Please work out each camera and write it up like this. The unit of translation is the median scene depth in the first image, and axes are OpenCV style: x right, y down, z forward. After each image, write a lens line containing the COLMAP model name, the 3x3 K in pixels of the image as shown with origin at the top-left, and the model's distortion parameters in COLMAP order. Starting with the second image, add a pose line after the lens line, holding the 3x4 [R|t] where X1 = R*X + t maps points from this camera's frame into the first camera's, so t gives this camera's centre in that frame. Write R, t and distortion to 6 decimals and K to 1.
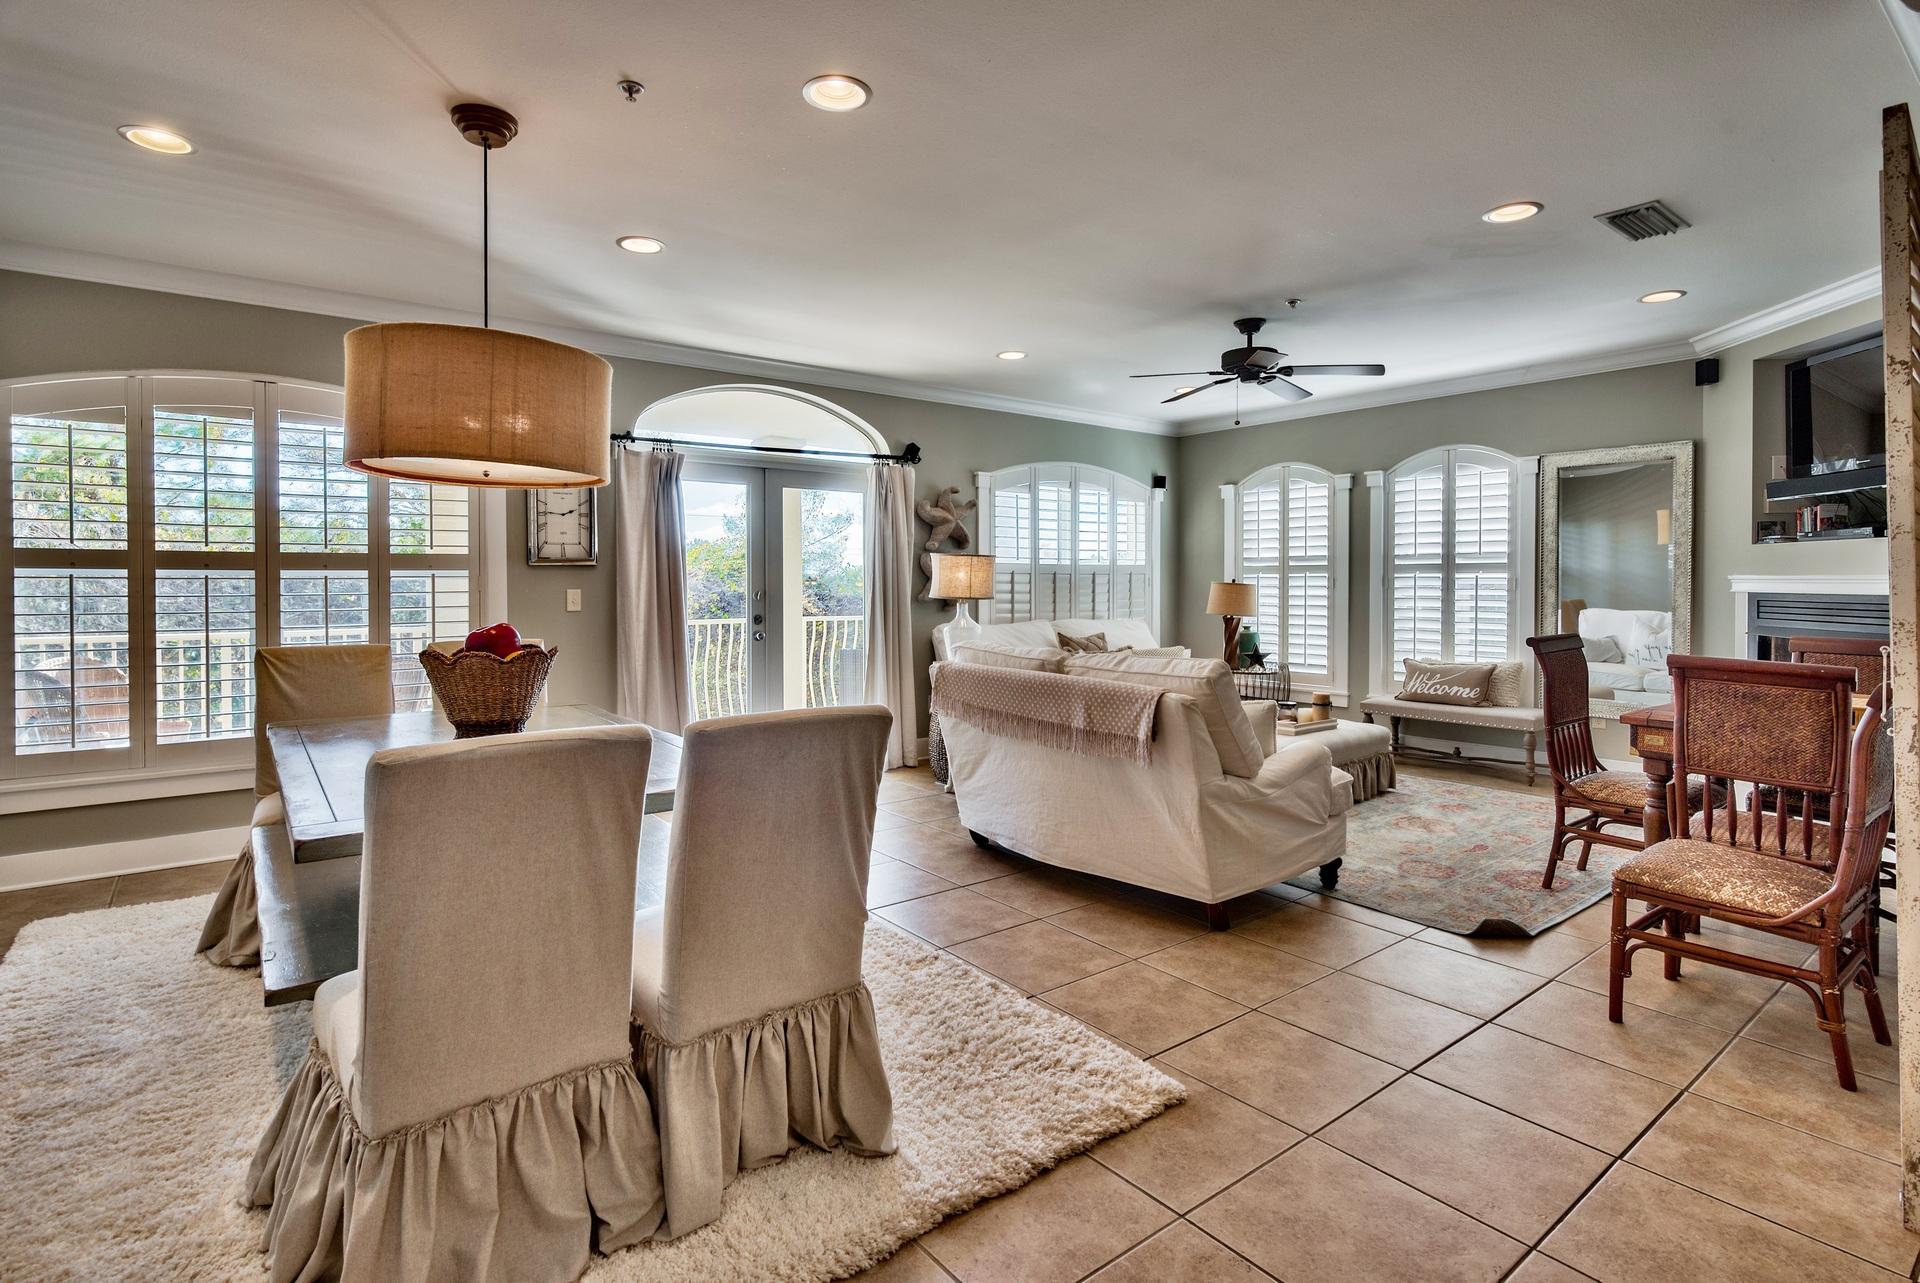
lens RADIAL K [[938.7, 0, 946.6], [0, 938.7, 617.2], [0, 0, 1]] dist [-0.003086, -0.000662]
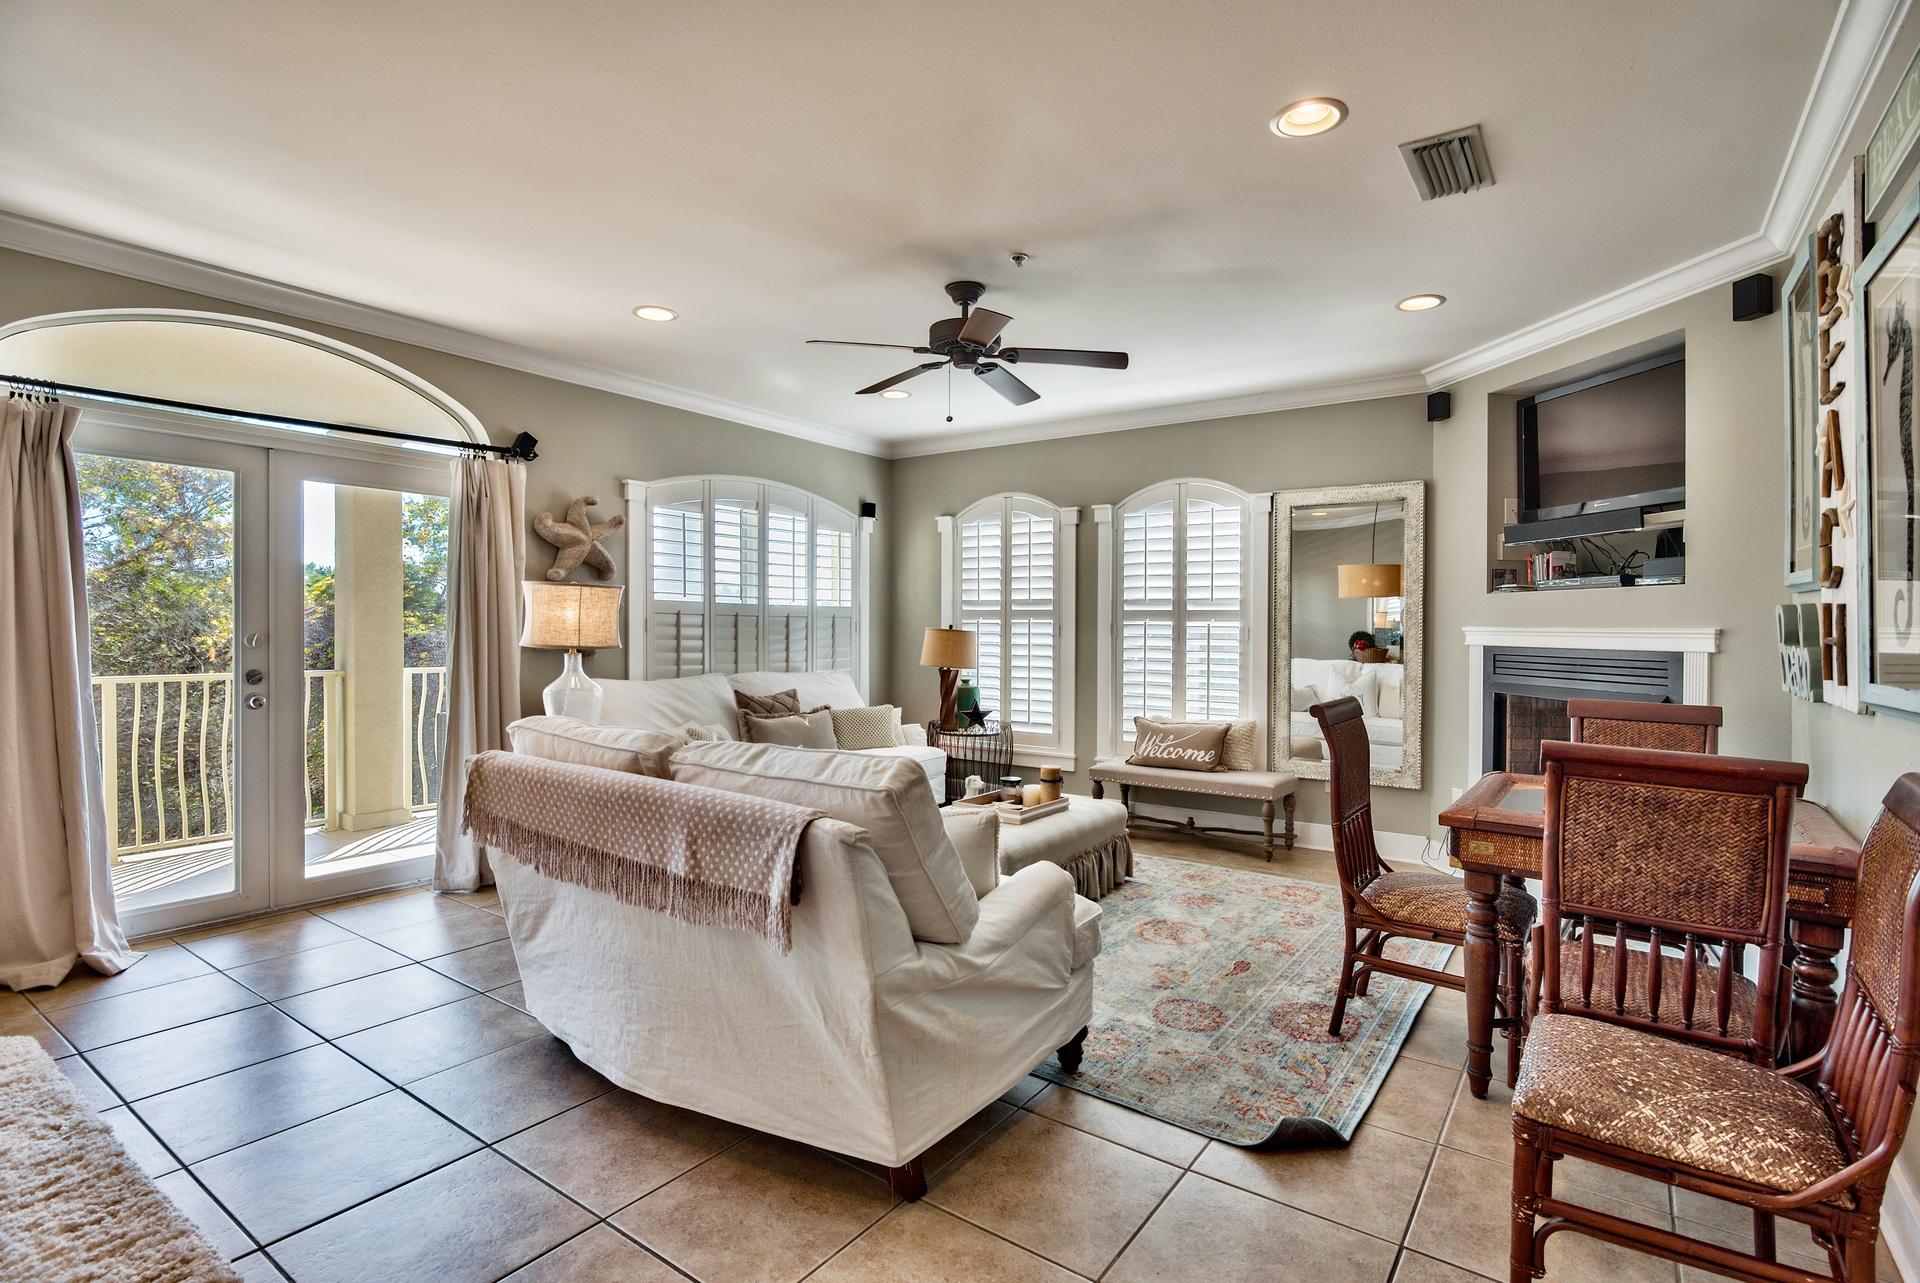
lens RADIAL K [[929.7, 0, 960.0], [0, 929.7, 641.5], [0, 0, 1]] dist [0.000550, 0.000001]
pose [[0.956127, 0.007070, 0.292866, 0.088782], [-0.000691, 0.999760, -0.021881, -0.009218], [-0.292950, 0.020719, 0.955903, 0.253327]]
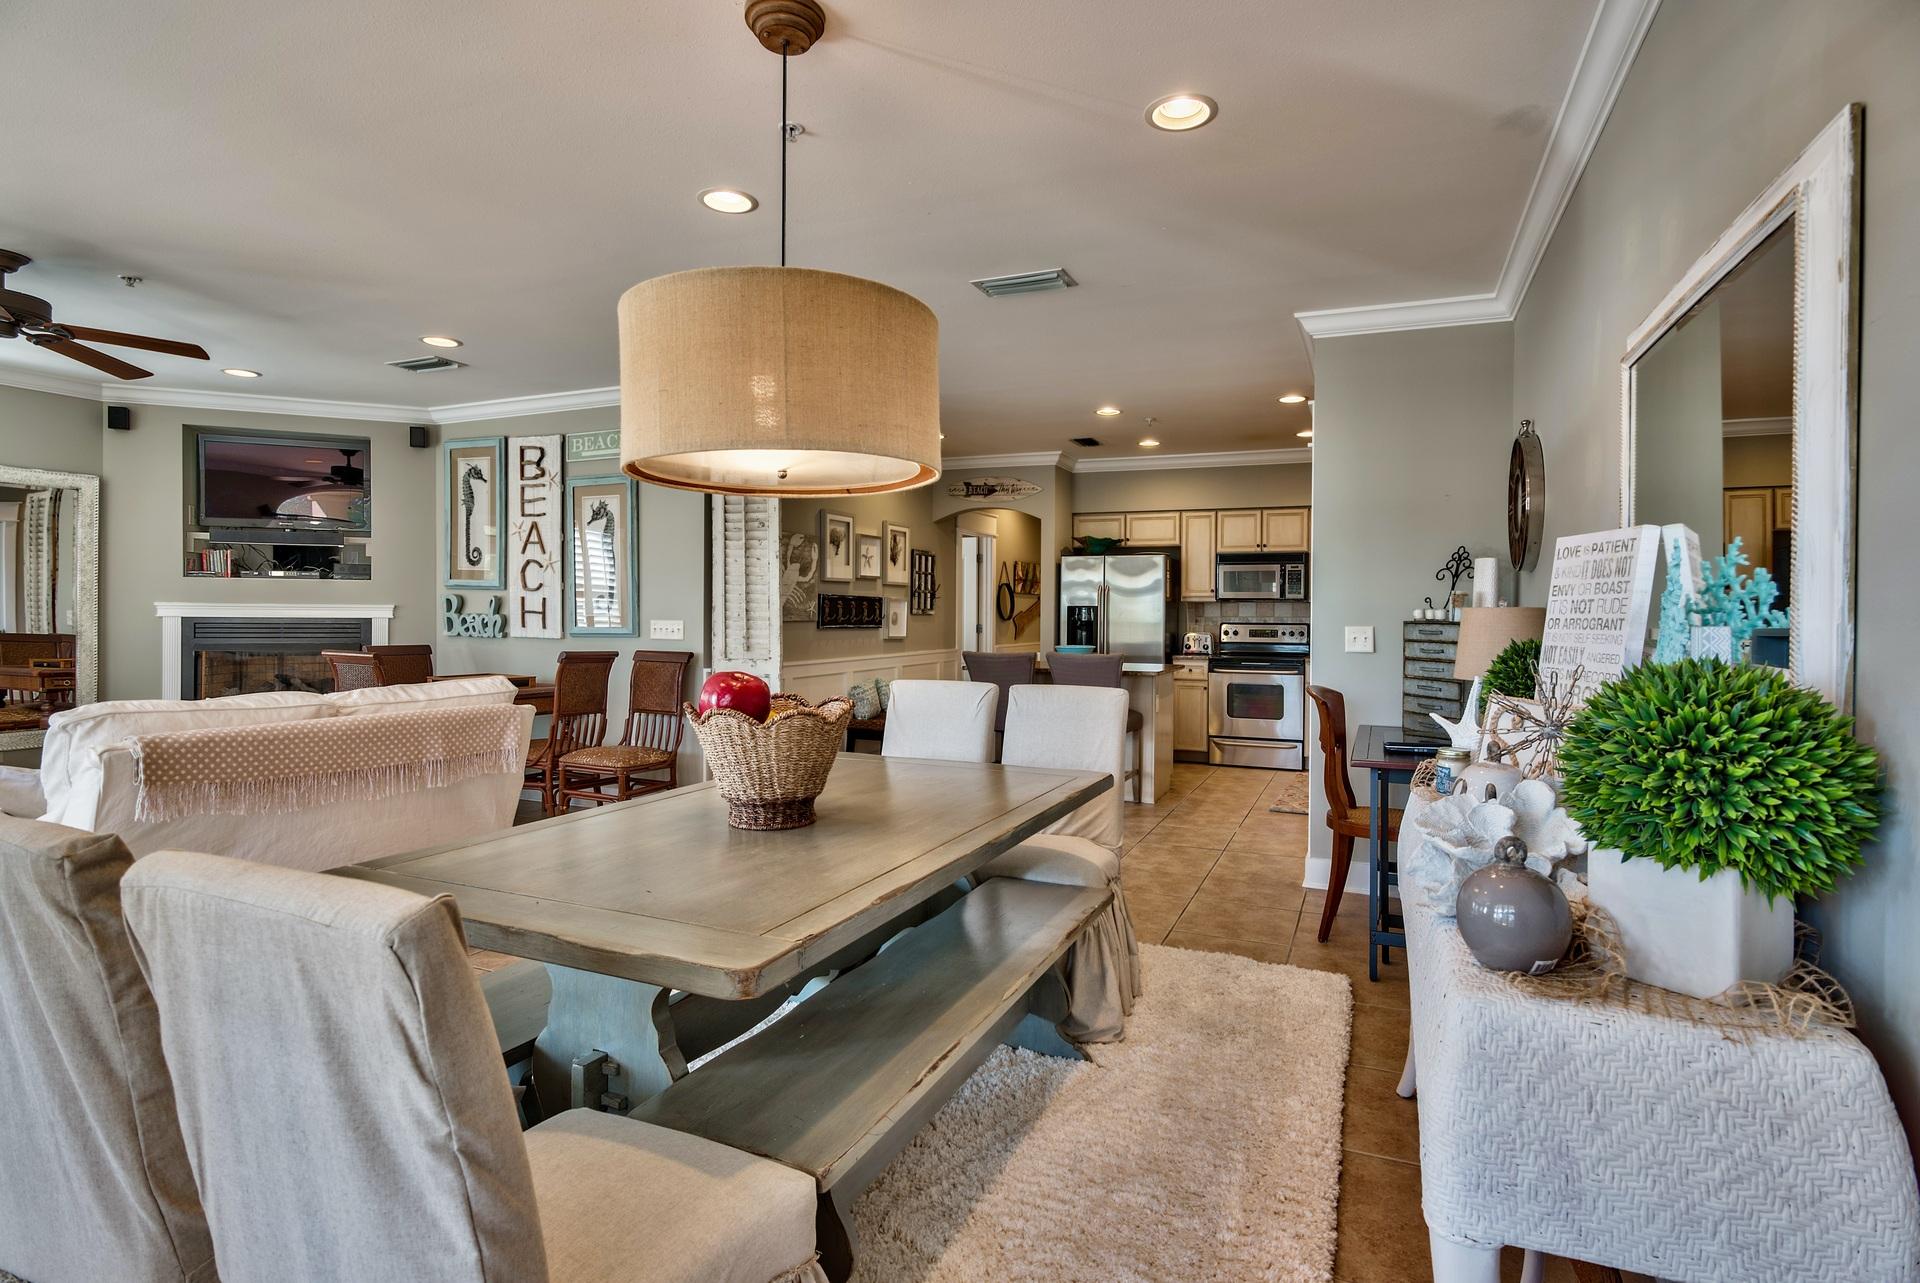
lens RADIAL K [[935.9, 0, 980.1], [0, 935.9, 621.6], [0, 0, 1]] dist [-0.002256, -0.000149]
pose [[-0.494022, -0.012615, 0.869358, -0.630724], [0.025345, 0.999261, 0.028902, -0.026437], [-0.869080, 0.036312, -0.493337, 0.639524]]
